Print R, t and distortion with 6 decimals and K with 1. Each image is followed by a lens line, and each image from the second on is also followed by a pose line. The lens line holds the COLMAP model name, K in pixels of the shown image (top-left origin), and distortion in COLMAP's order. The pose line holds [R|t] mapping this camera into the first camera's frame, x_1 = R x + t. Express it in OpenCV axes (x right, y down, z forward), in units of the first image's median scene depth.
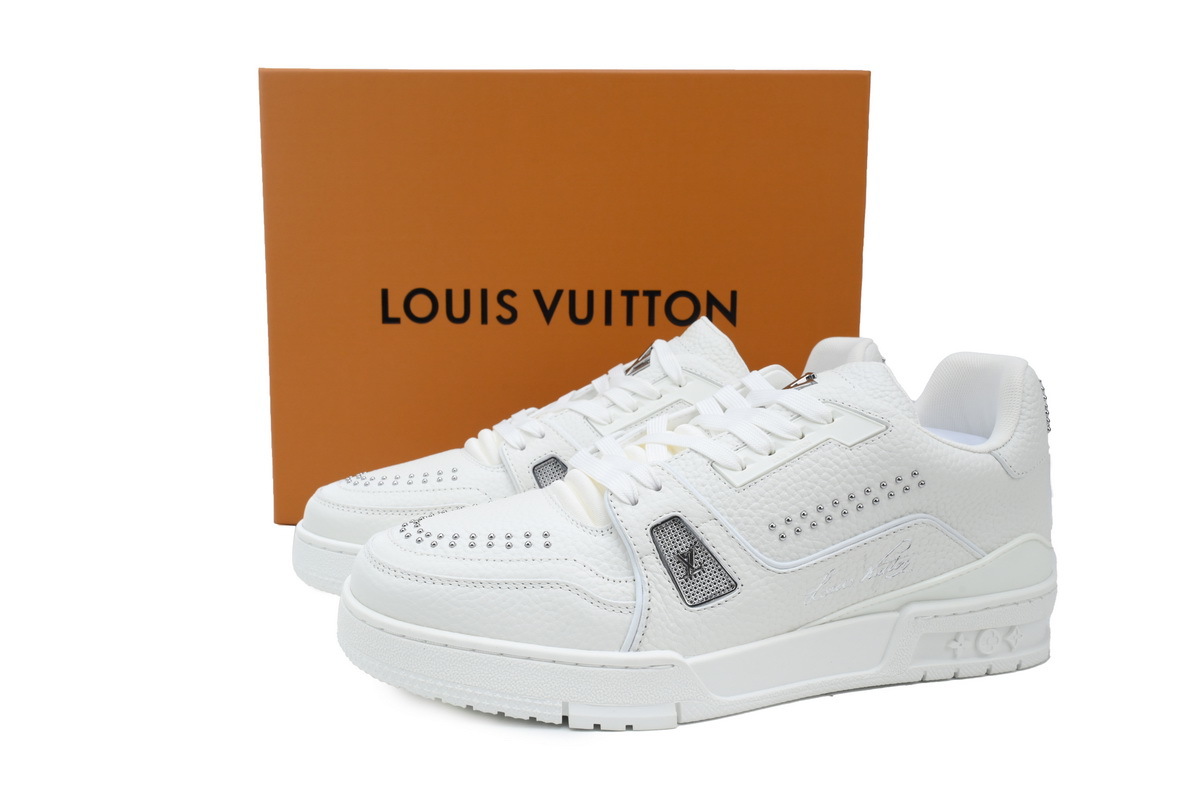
lens RADIAL K [[1043.8, 0, 600.0], [0, 1043.8, 400.0], [0, 0, 1]] dist [-0.000298, -0.005062]
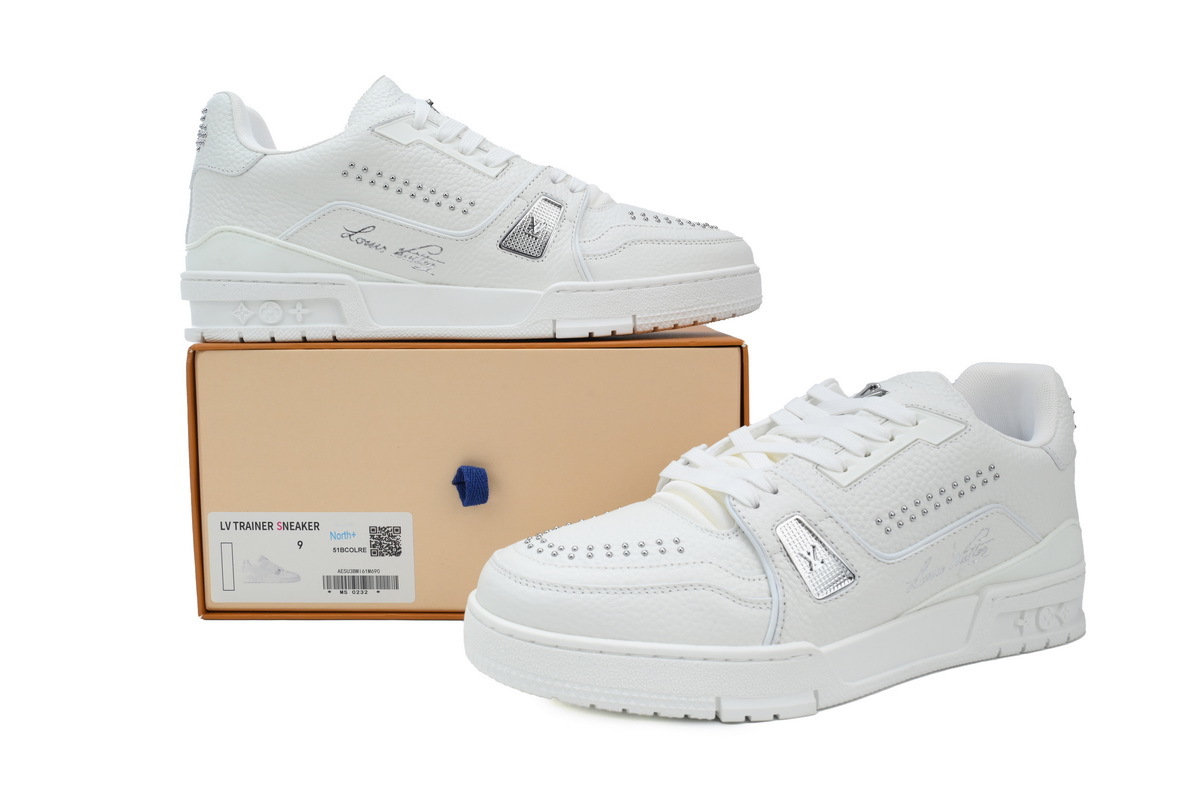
lens RADIAL K [[1043.8, 0, 600.0], [0, 1043.8, 400.0], [0, 0, 1]] dist [-0.000298, -0.005062]
pose [[0.983687, -0.032827, 0.176869, -0.307653], [0.040277, 0.998439, -0.038701, 0.025264], [-0.175323, 0.045193, 0.983473, -0.023570]]
